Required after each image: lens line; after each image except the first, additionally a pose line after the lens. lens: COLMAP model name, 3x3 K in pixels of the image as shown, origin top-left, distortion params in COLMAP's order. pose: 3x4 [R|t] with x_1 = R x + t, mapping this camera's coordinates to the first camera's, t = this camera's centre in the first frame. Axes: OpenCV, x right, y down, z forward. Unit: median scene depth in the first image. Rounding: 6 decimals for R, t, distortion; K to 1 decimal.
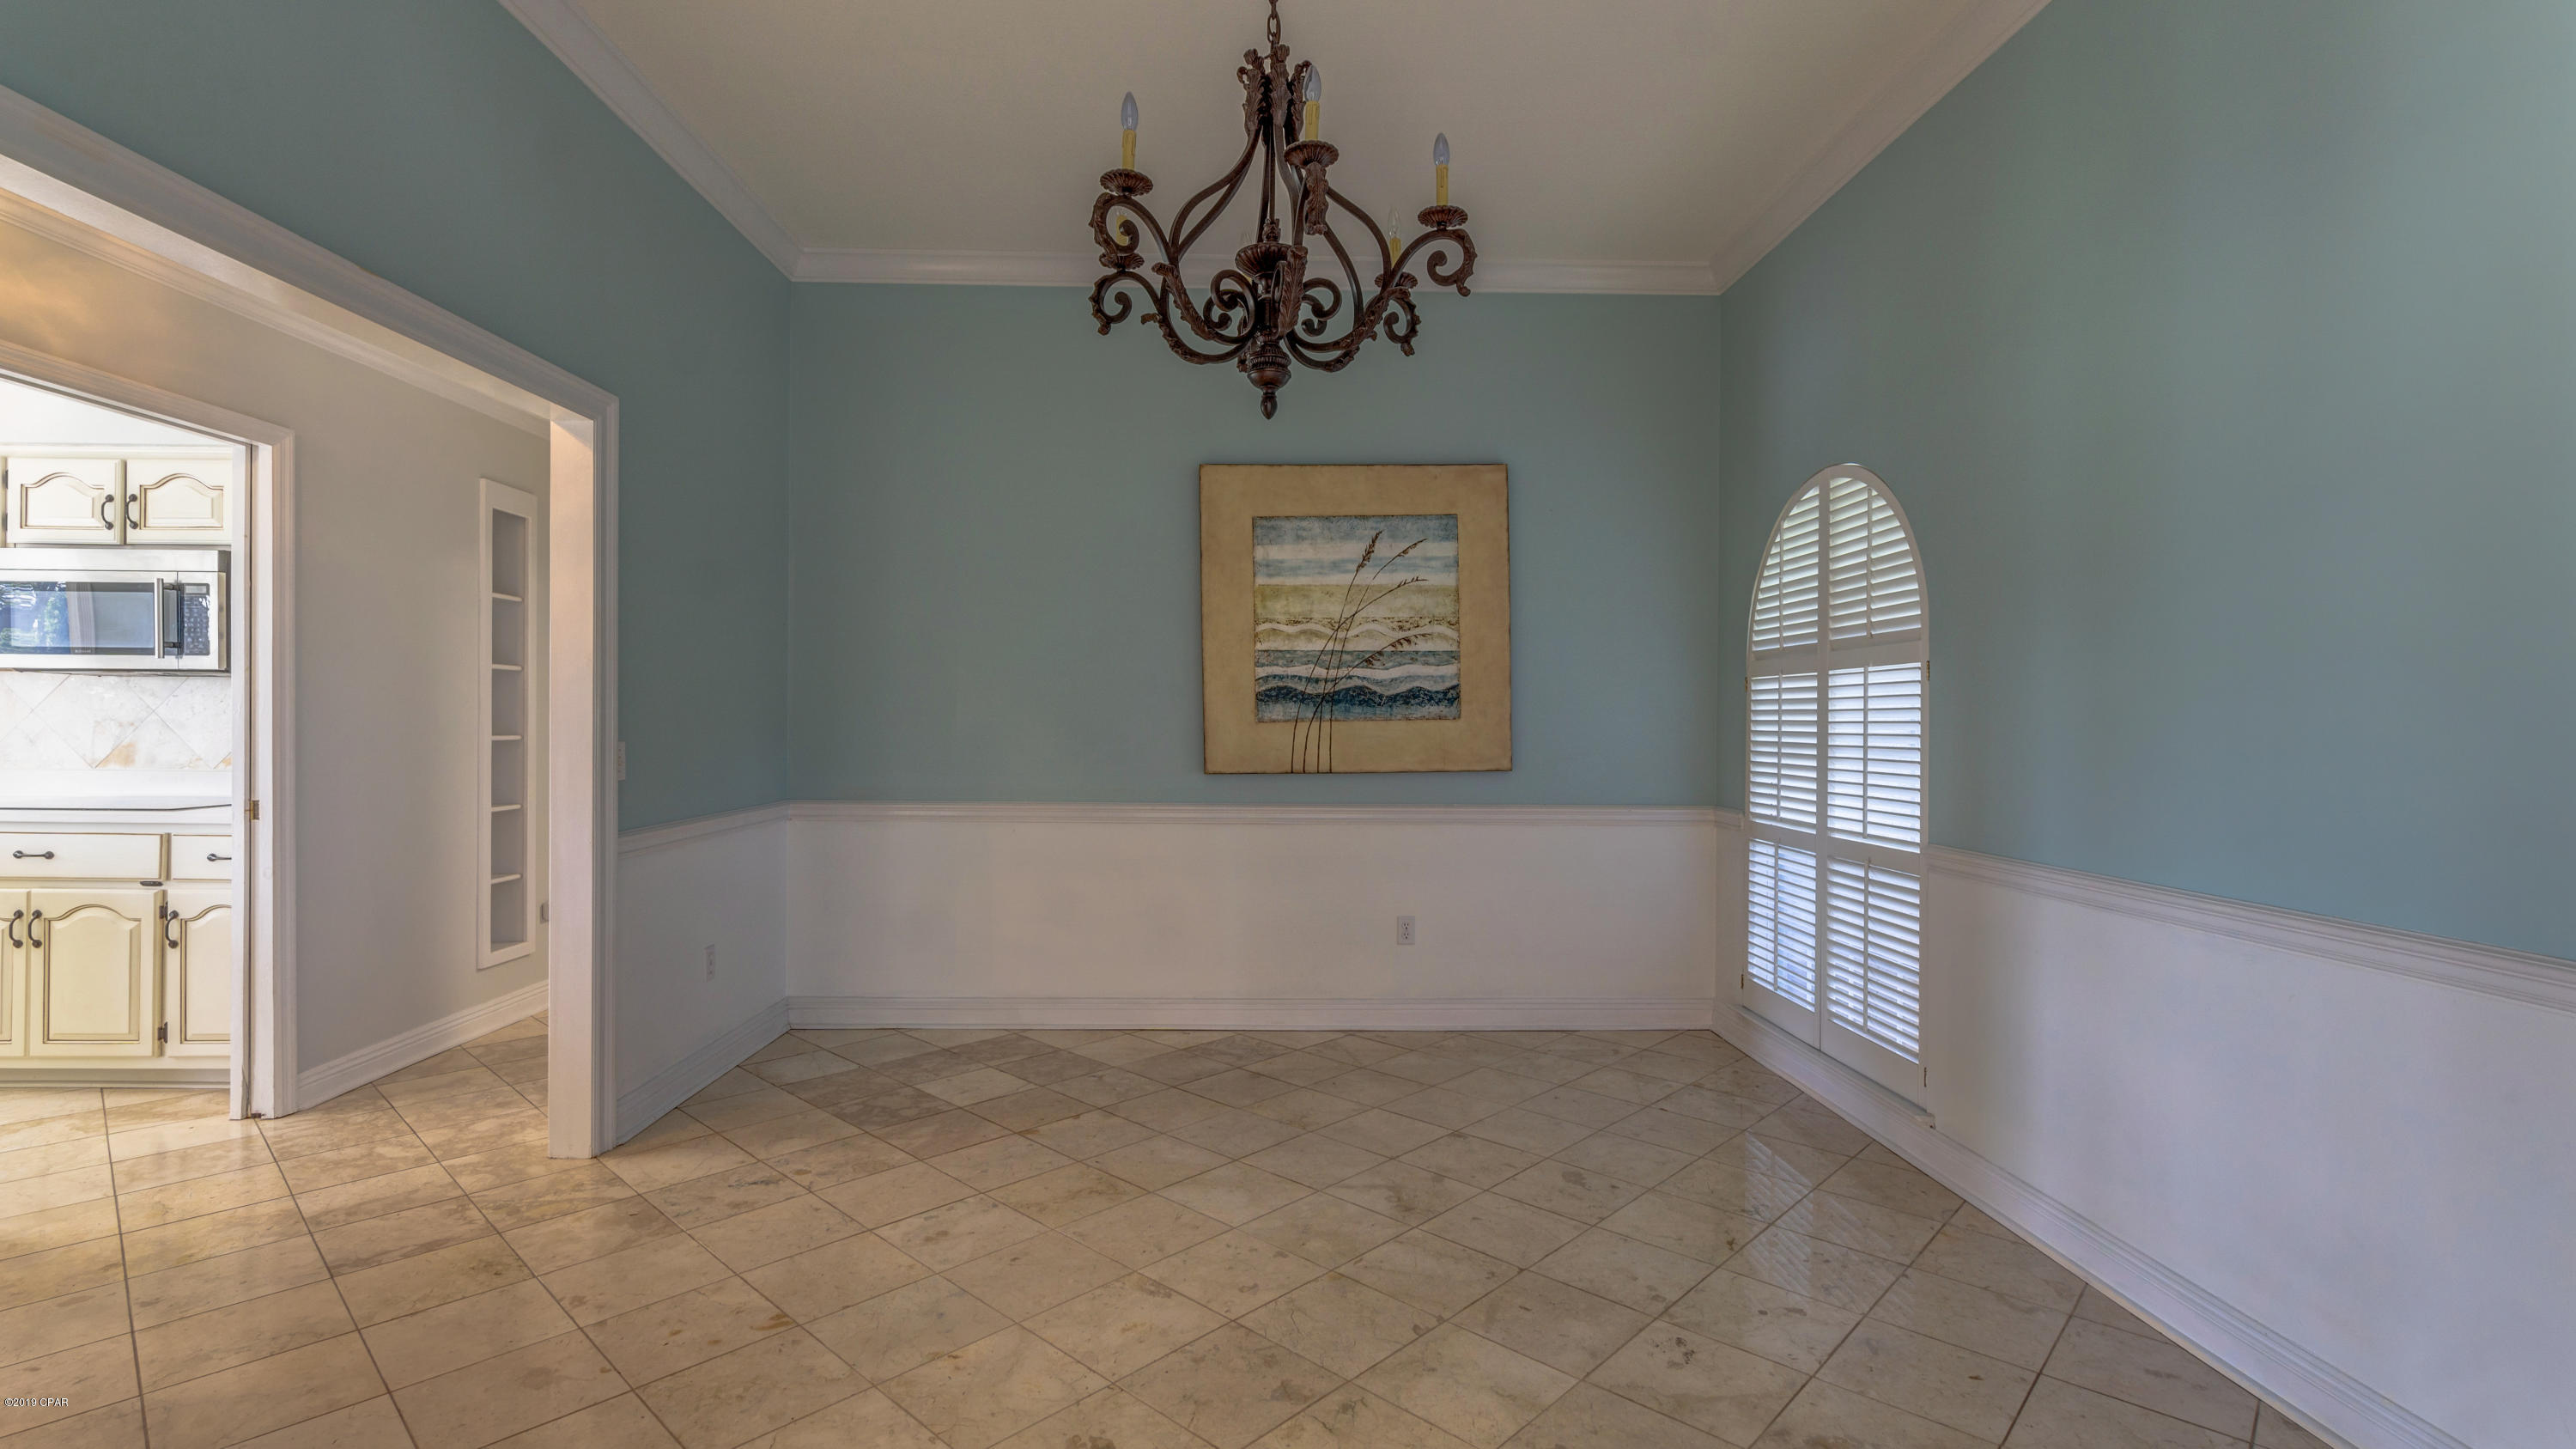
lens RADIAL K [[1084.1, 0, 1276.9], [0, 1084.1, 722.1], [0, 0, 1]] dist [-0.000040, 0.000453]
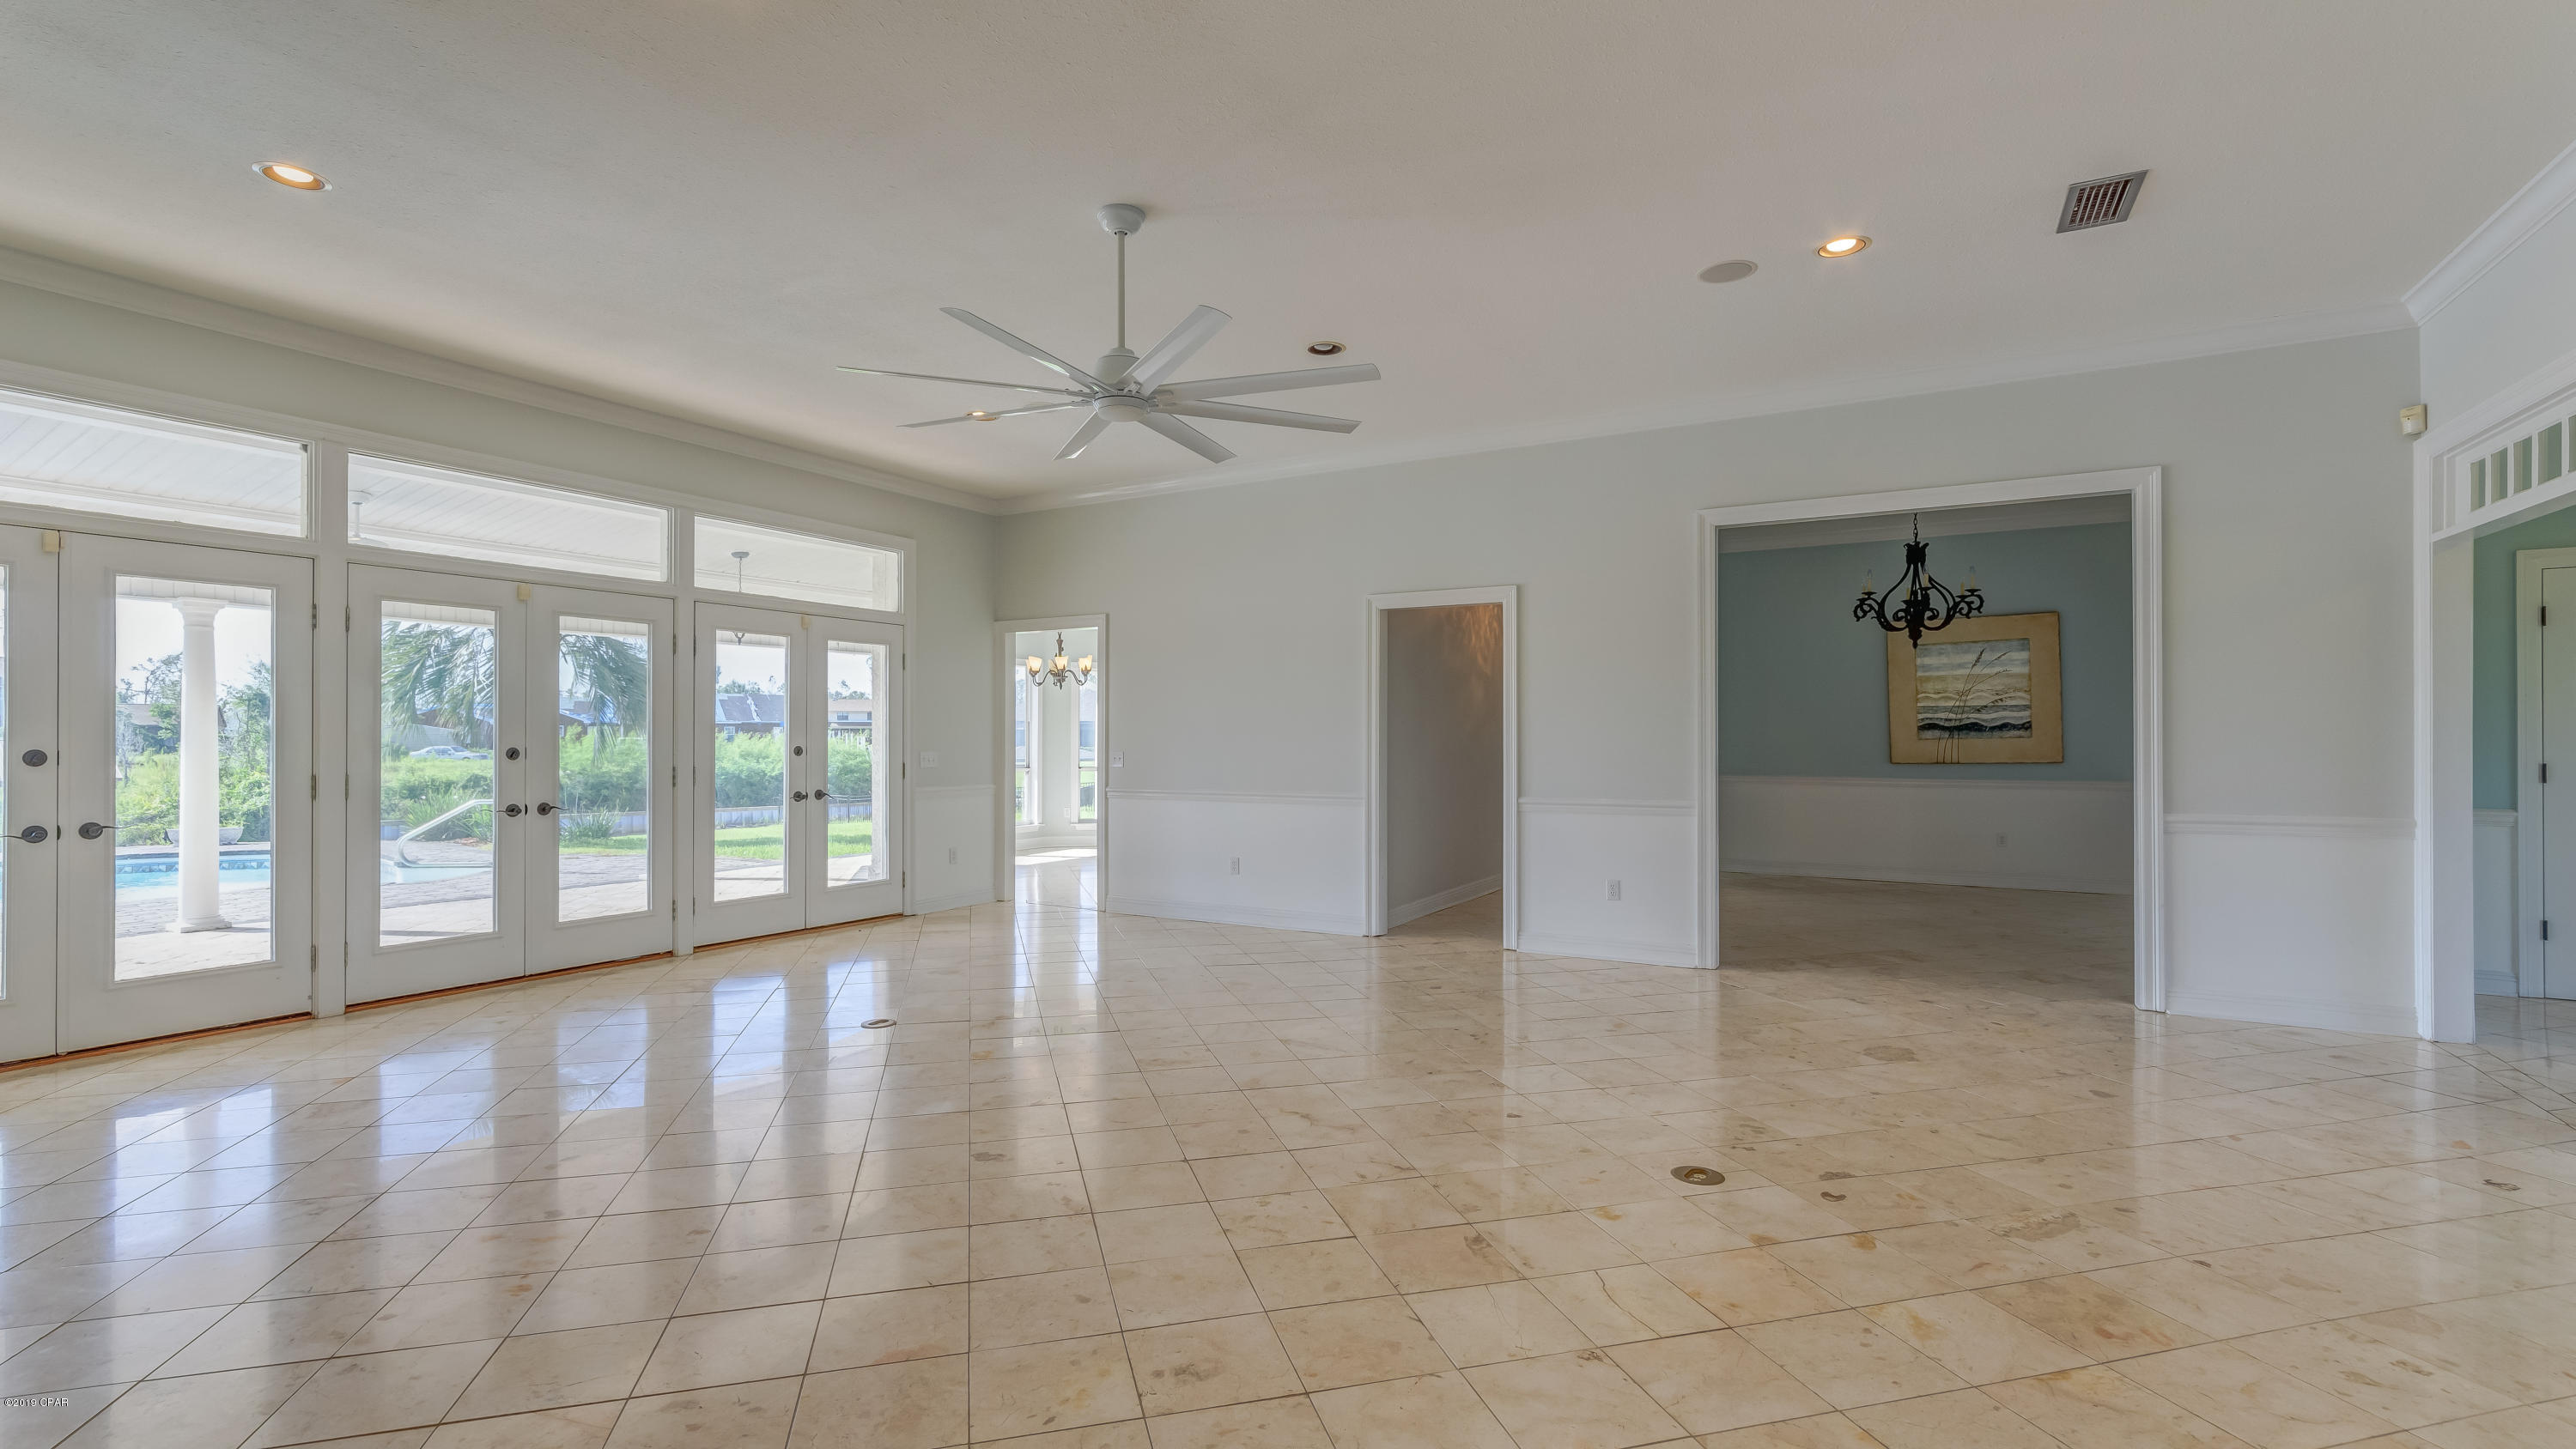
lens RADIAL K [[1120.9, 0, 1279.7], [0, 1120.9, 732.8], [0, 0, 1]] dist [-0.002838, -0.000245]
pose [[0.848912, -0.009390, -0.528450, 0.080403], [0.005244, 0.999943, -0.009344, 0.000607], [0.528508, 0.005161, 0.848913, -1.557802]]
